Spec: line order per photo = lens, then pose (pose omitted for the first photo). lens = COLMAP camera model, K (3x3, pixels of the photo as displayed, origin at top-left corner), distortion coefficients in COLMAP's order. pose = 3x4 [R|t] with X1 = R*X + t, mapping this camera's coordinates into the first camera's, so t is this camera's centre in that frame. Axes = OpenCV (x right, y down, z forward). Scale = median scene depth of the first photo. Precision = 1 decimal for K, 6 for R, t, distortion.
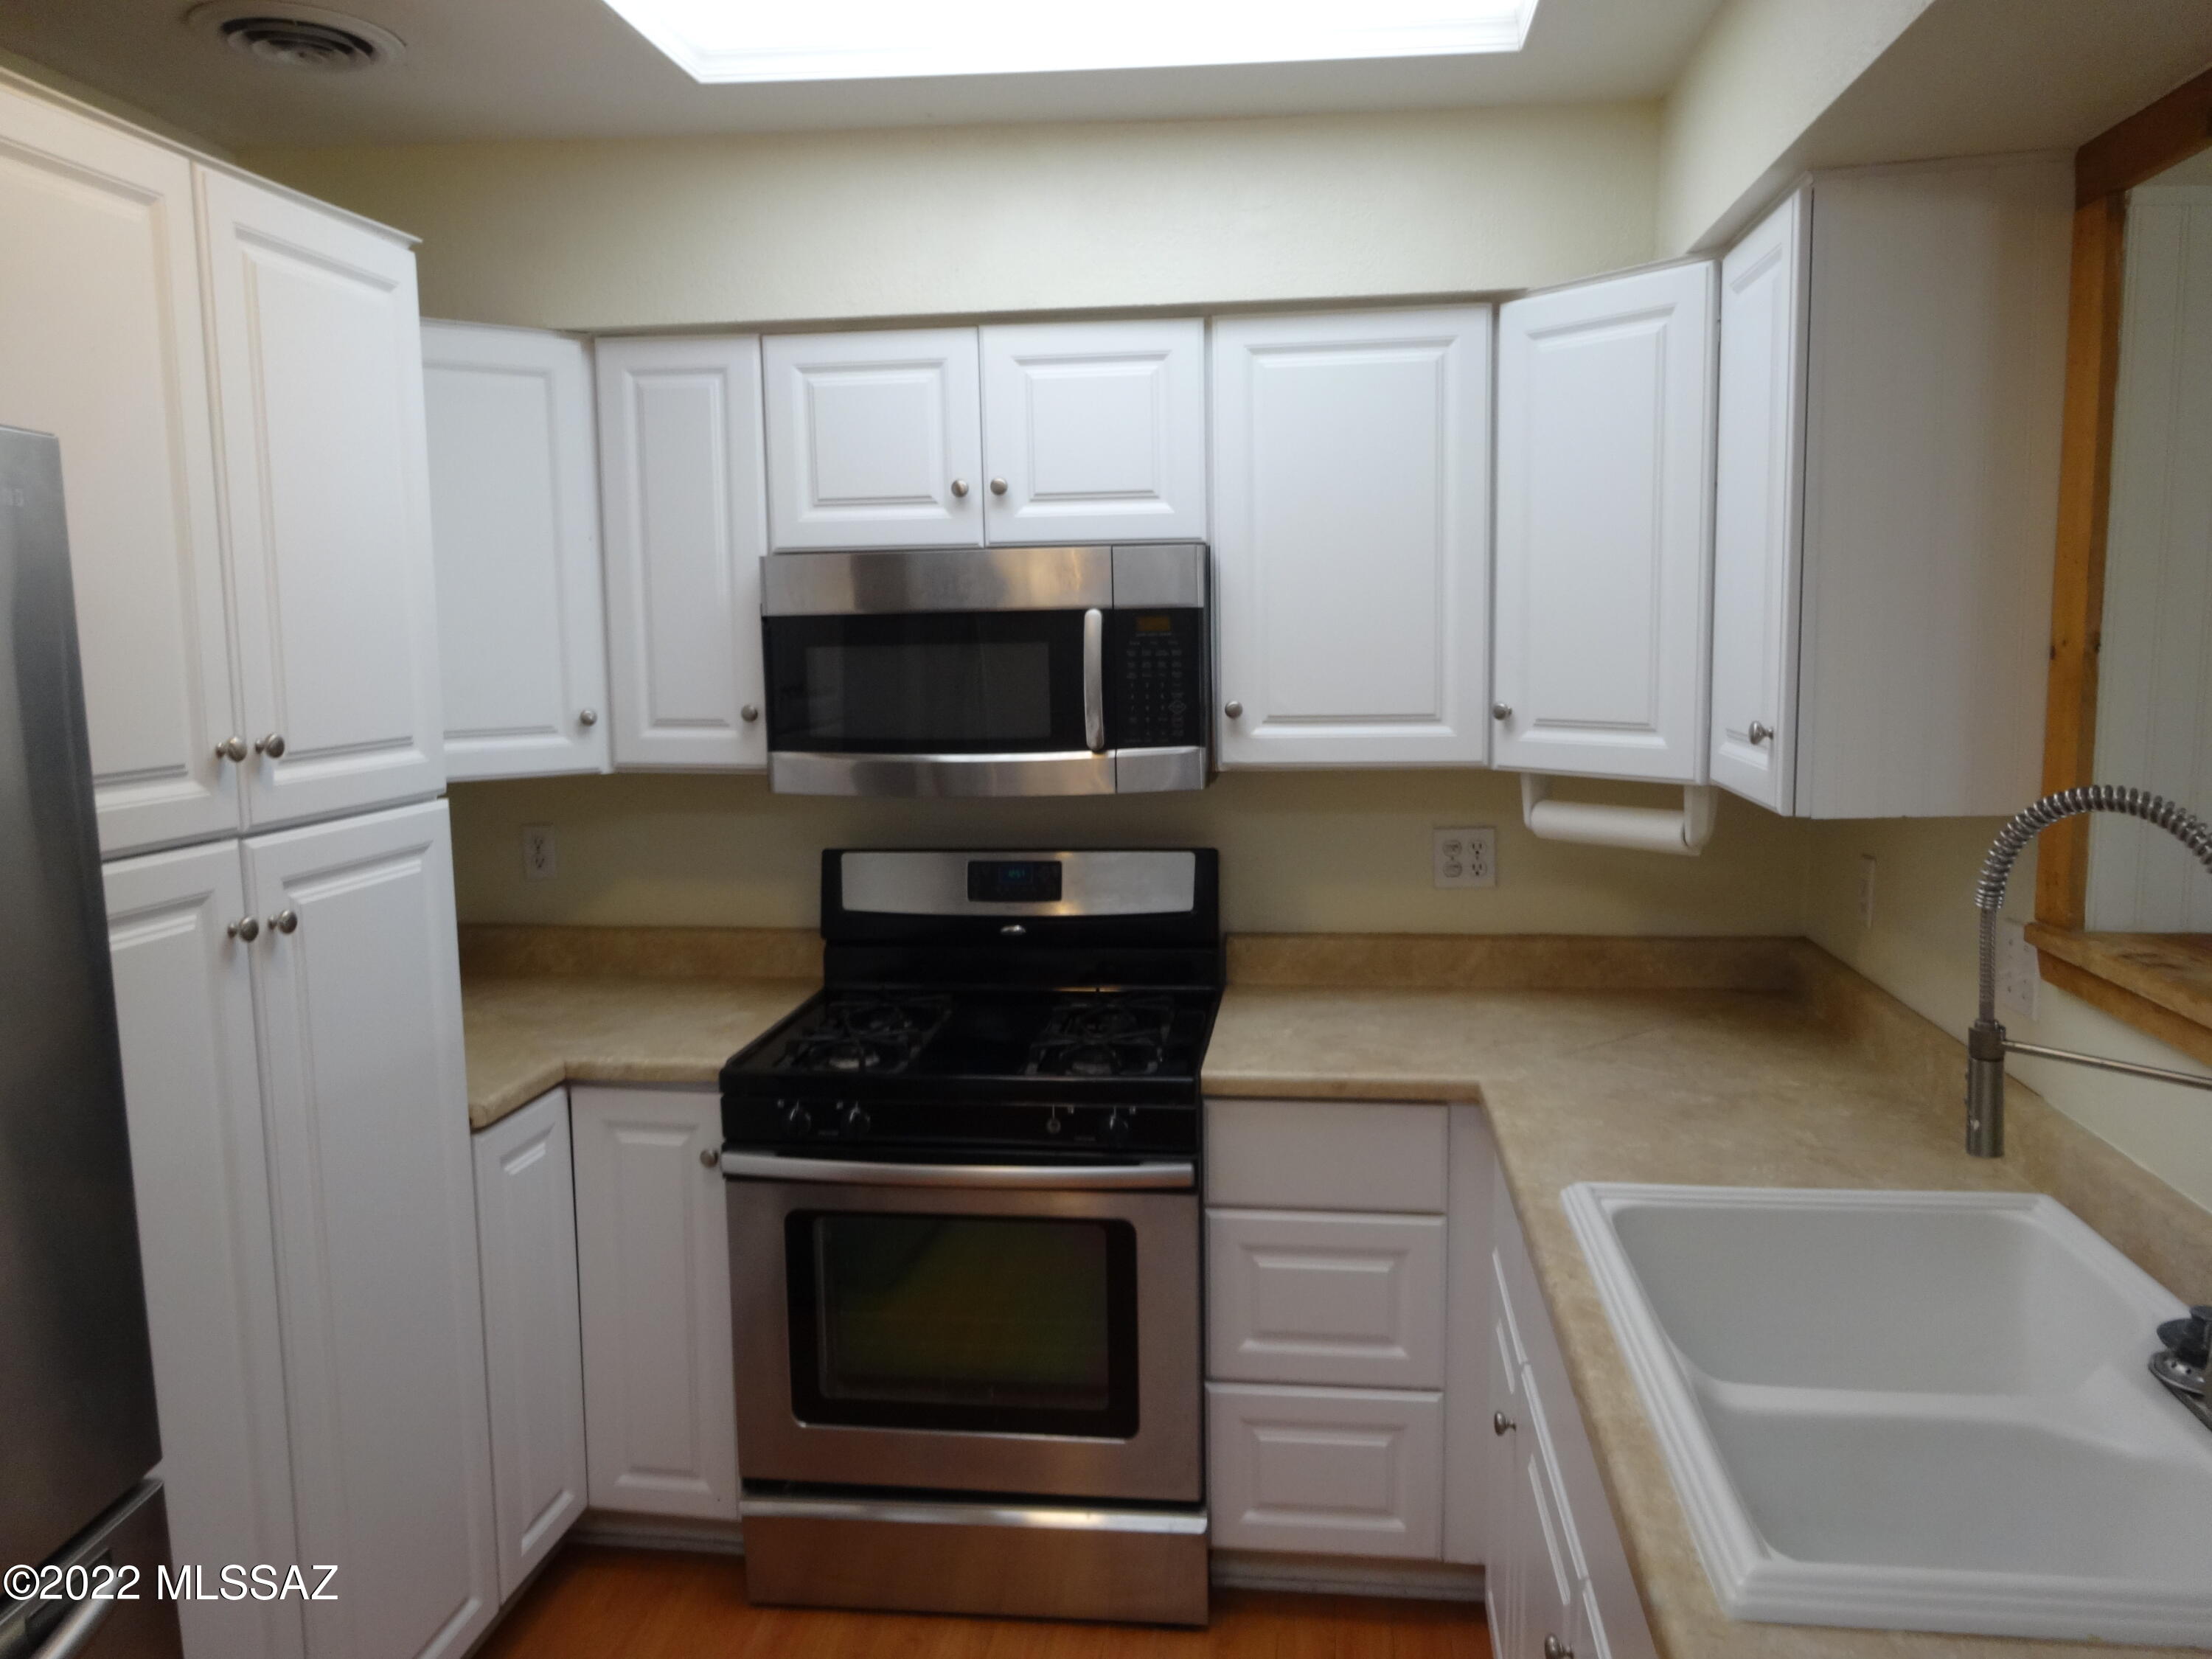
lens RADIAL K [[1628.9, 0, 1109.4], [0, 1628.9, 834.1], [0, 0, 1]] dist [-0.013562, 0.011827]
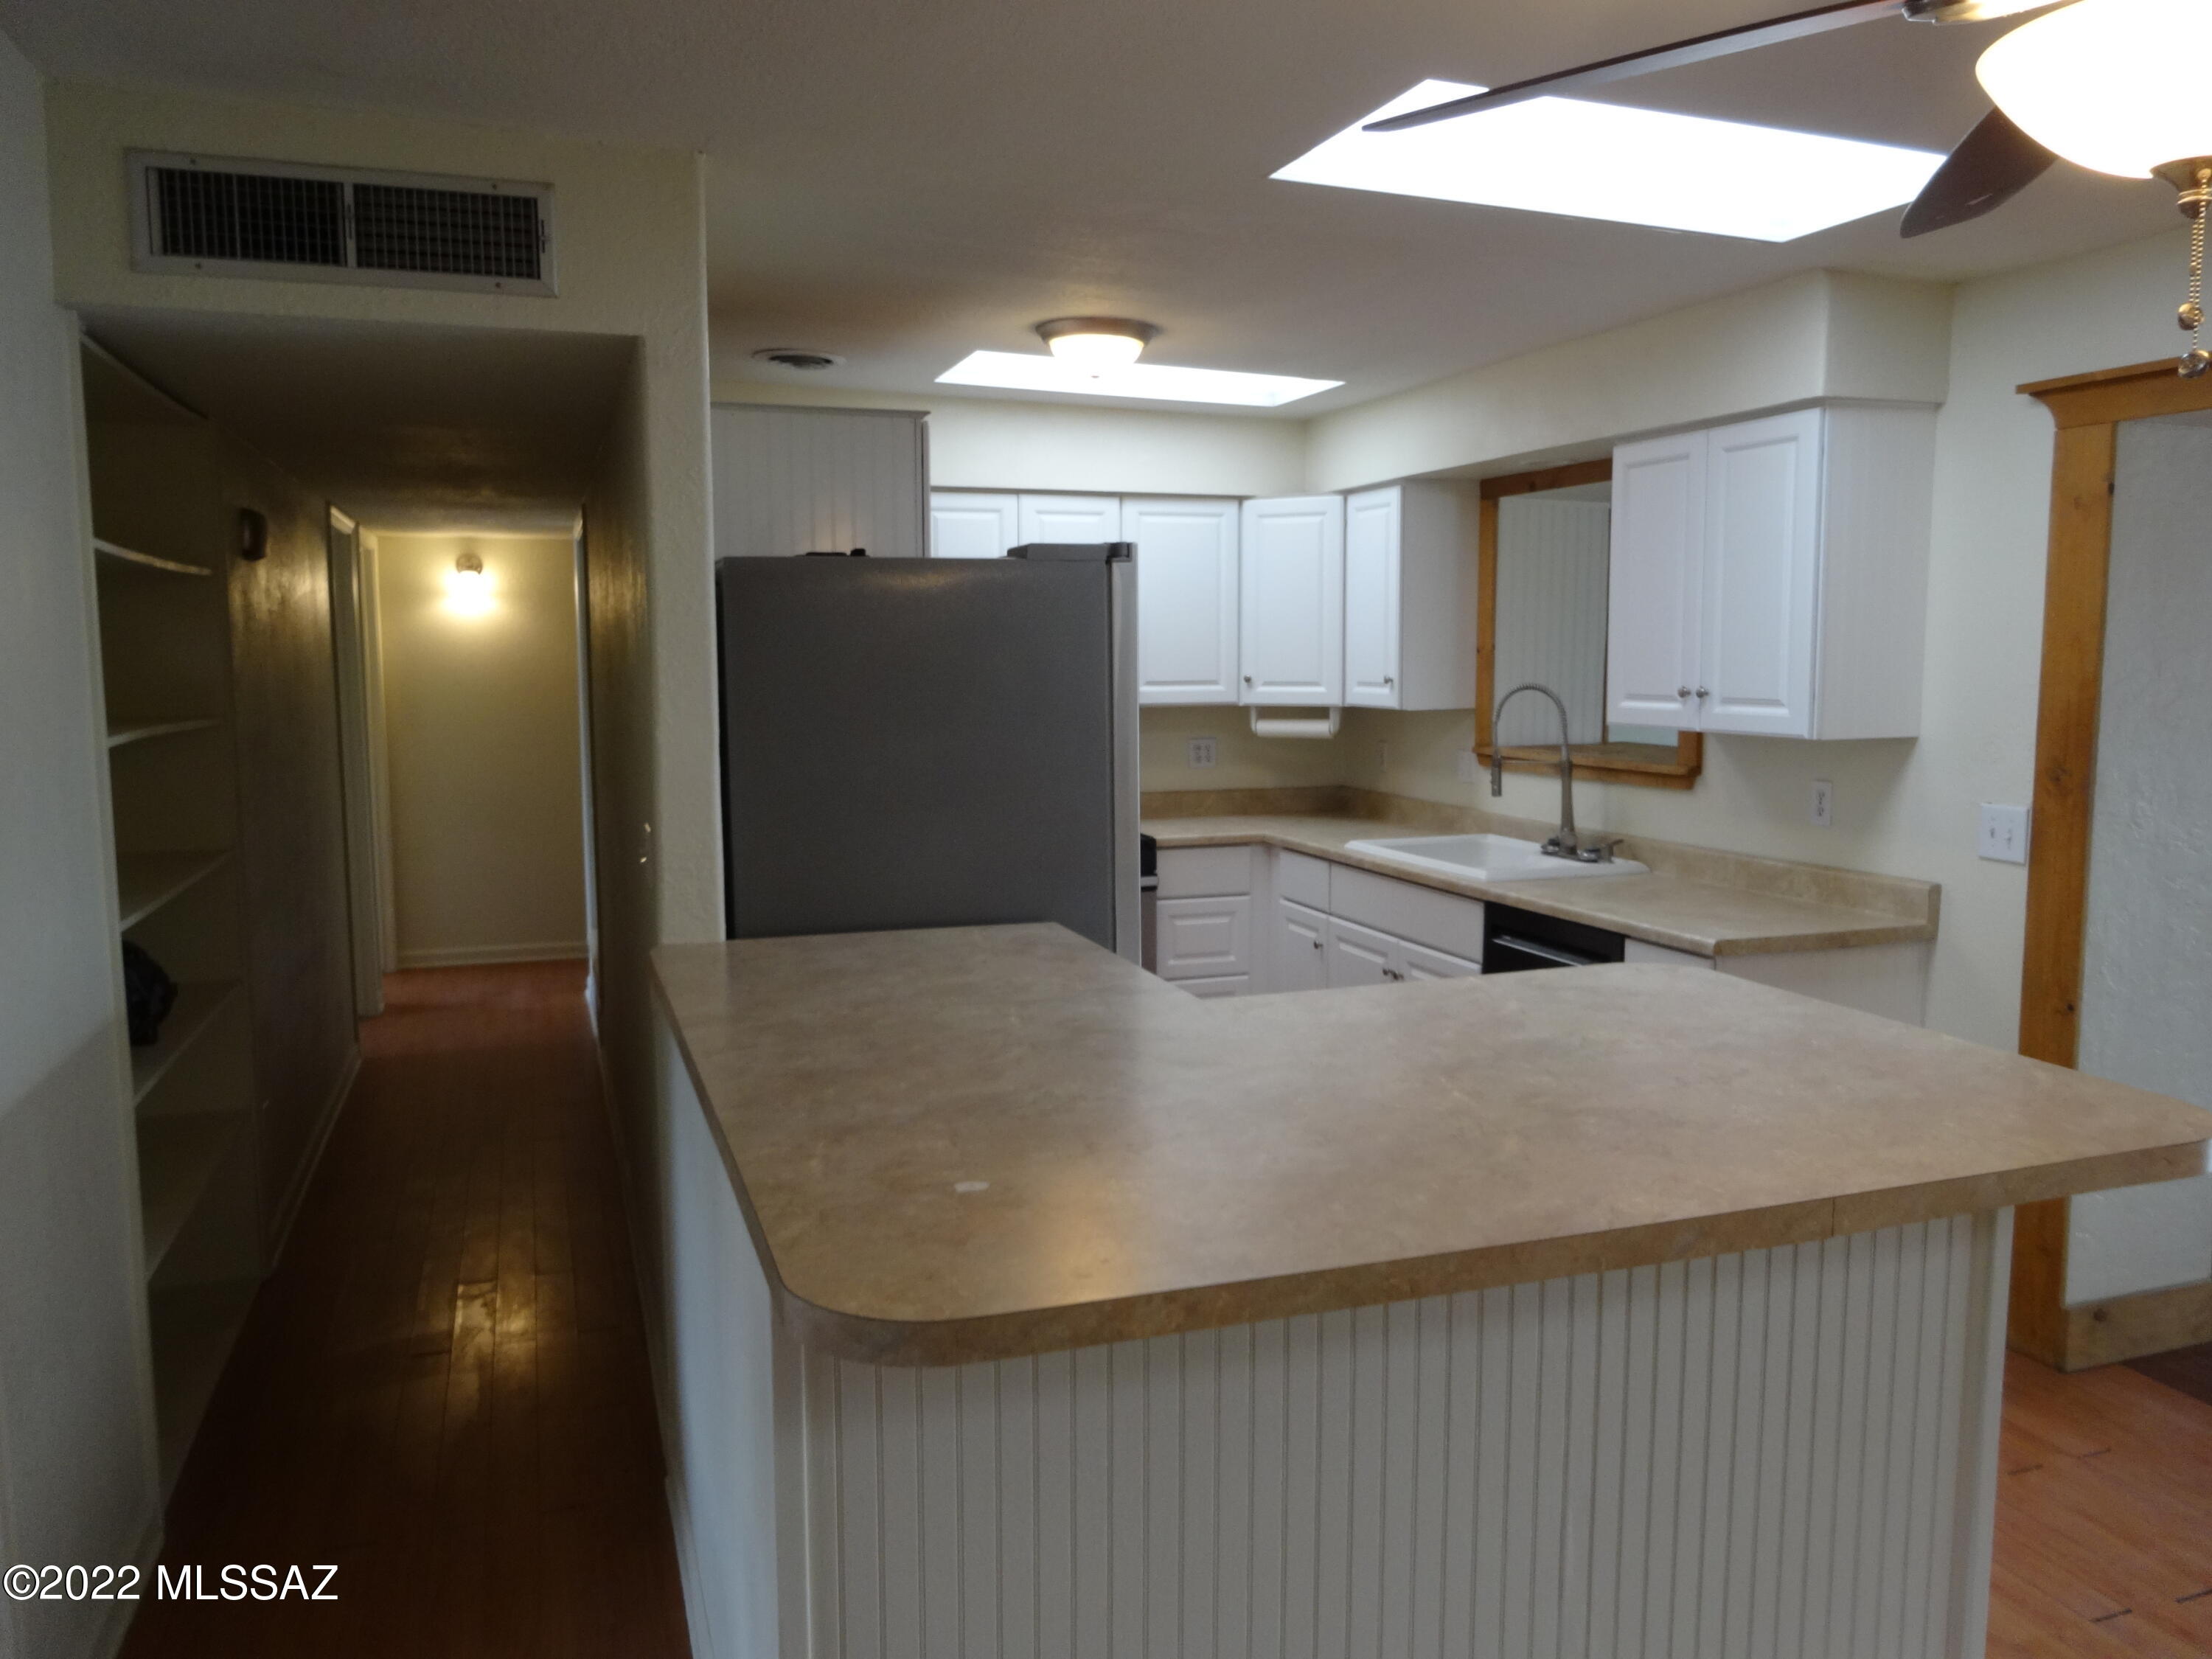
lens RADIAL K [[1628.9, 0, 1109.4], [0, 1628.9, 834.1], [0, 0, 1]] dist [-0.013562, 0.011827]
pose [[0.891013, -0.038982, 0.452300, -0.951975], [0.048787, 0.998759, -0.010028, 0.151951], [-0.451348, 0.031002, 0.891809, -0.915392]]
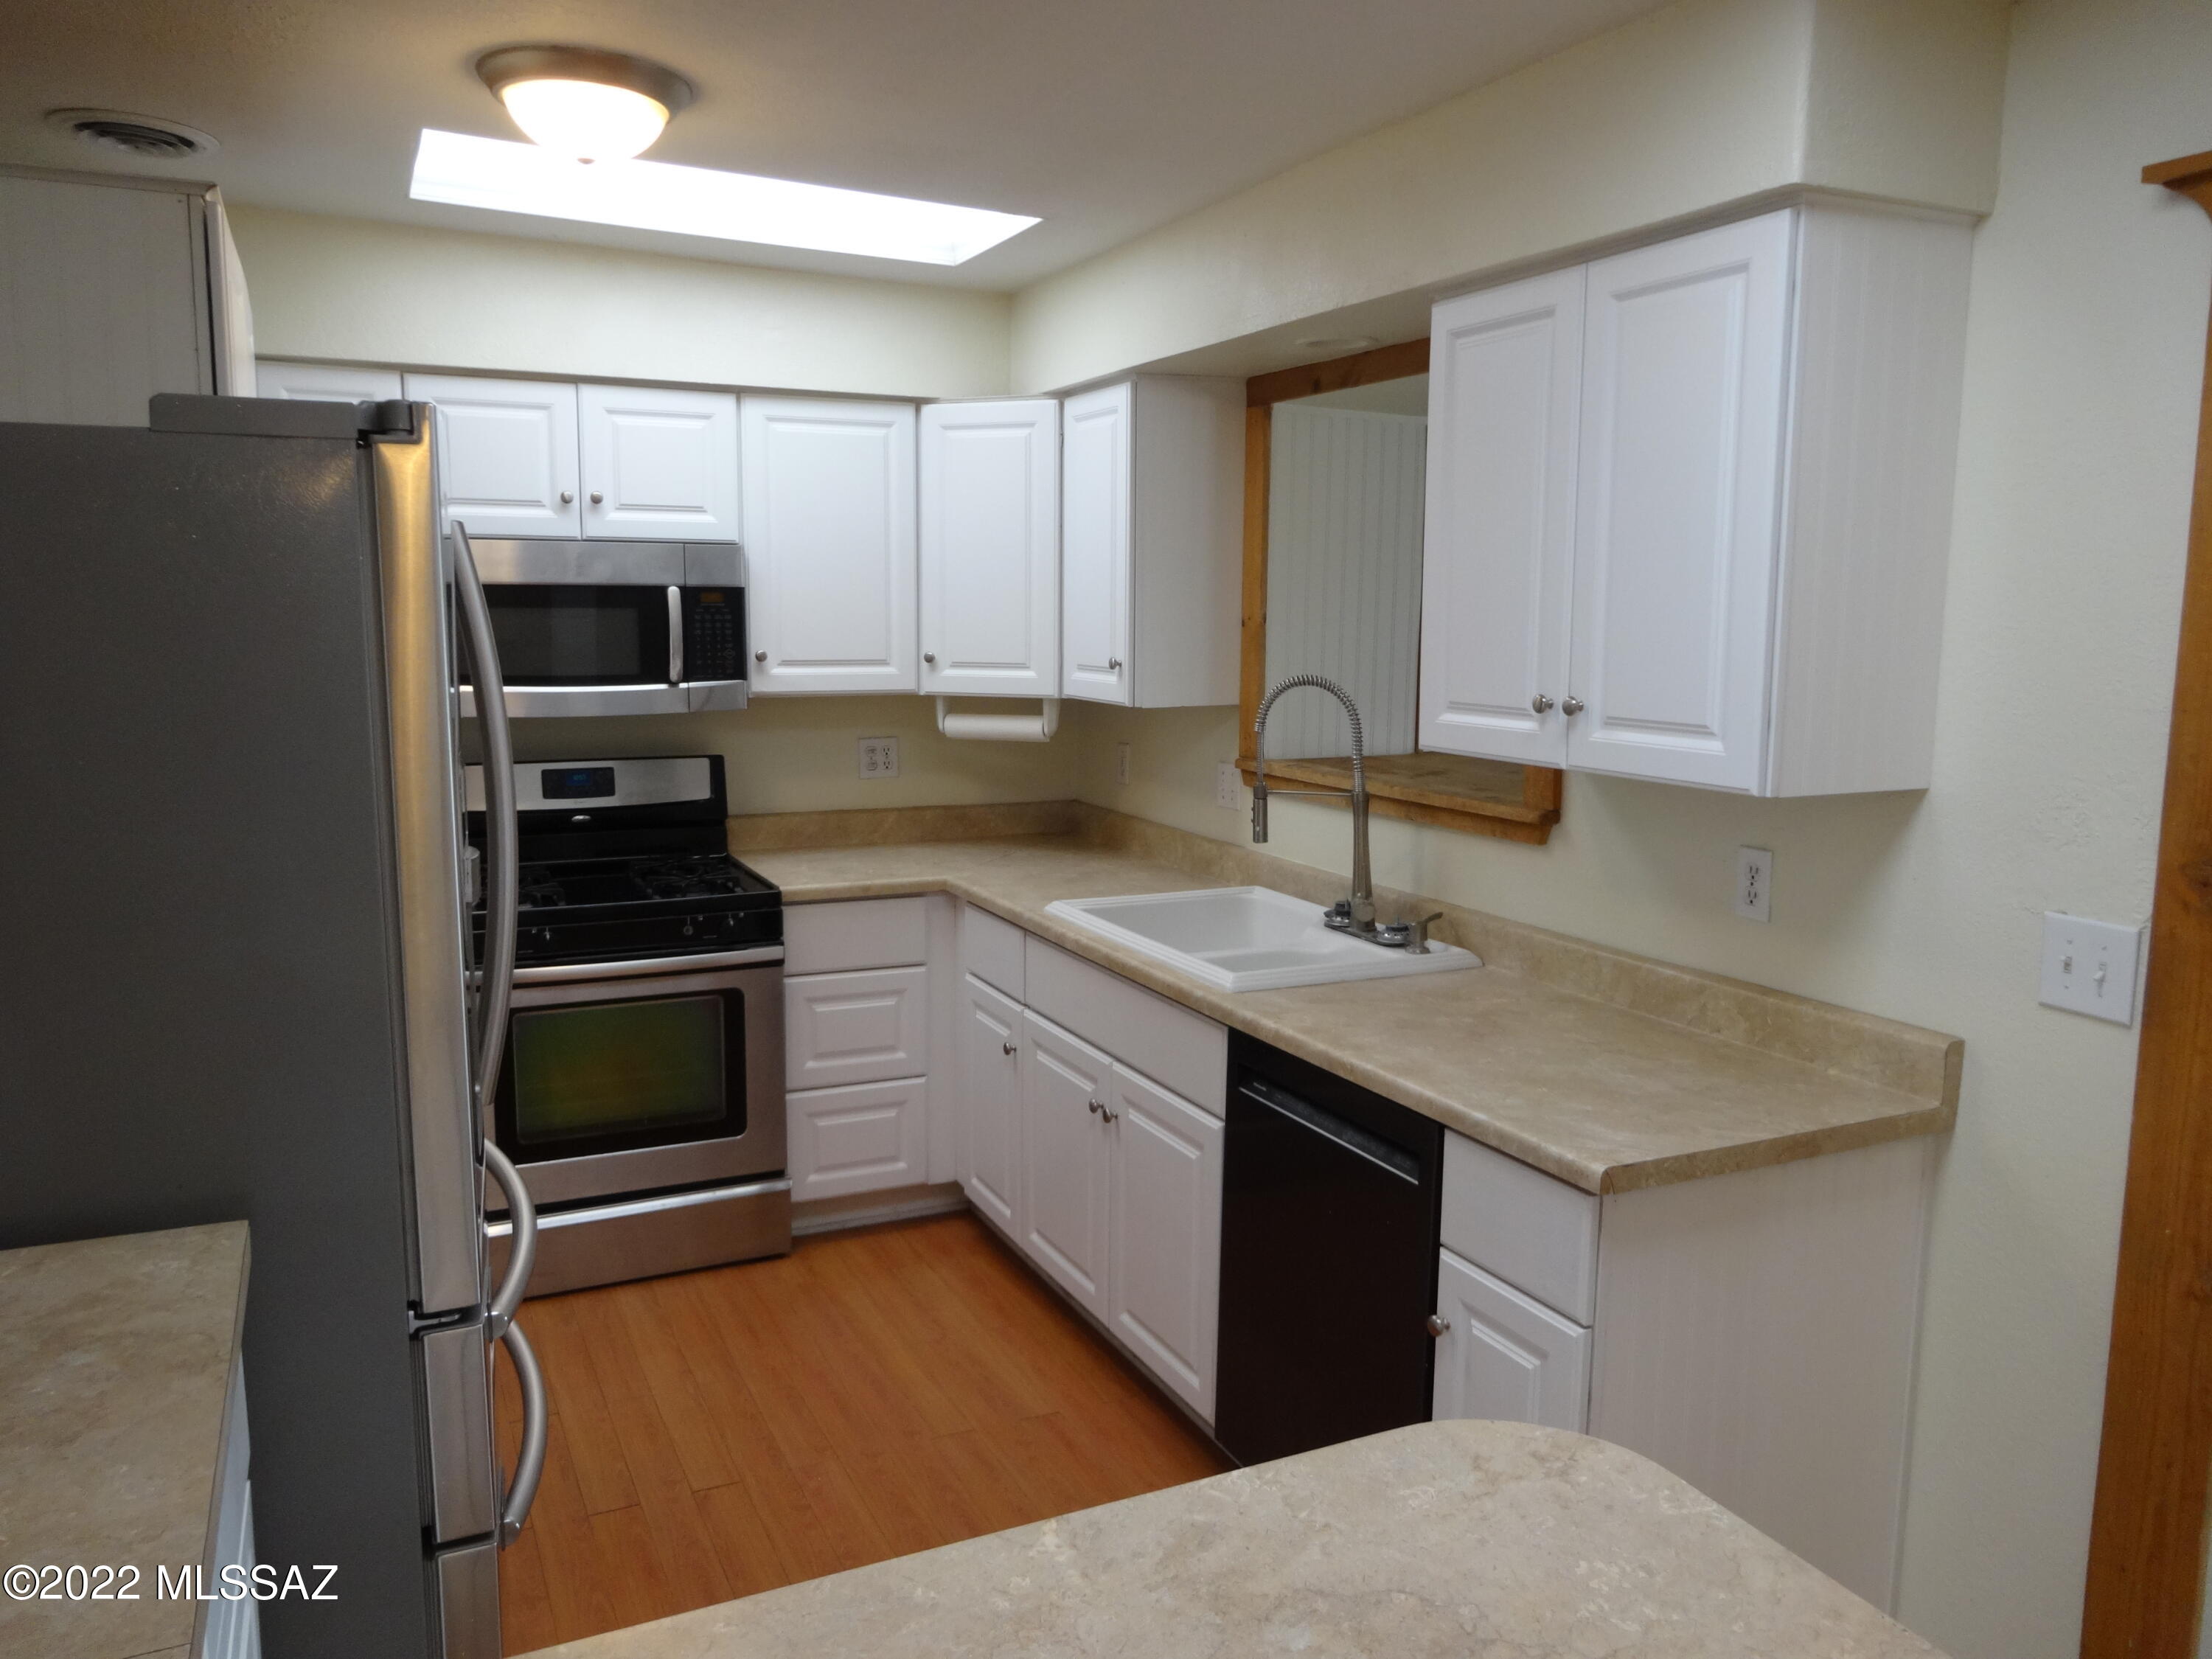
lens RADIAL K [[1628.9, 0, 1109.4], [0, 1628.9, 834.1], [0, 0, 1]] dist [-0.013562, 0.011827]
pose [[0.838799, -0.051222, 0.542026, -0.486327], [0.047024, 0.998660, 0.021603, 0.071747], [-0.542407, 0.007368, 0.840084, -0.443744]]
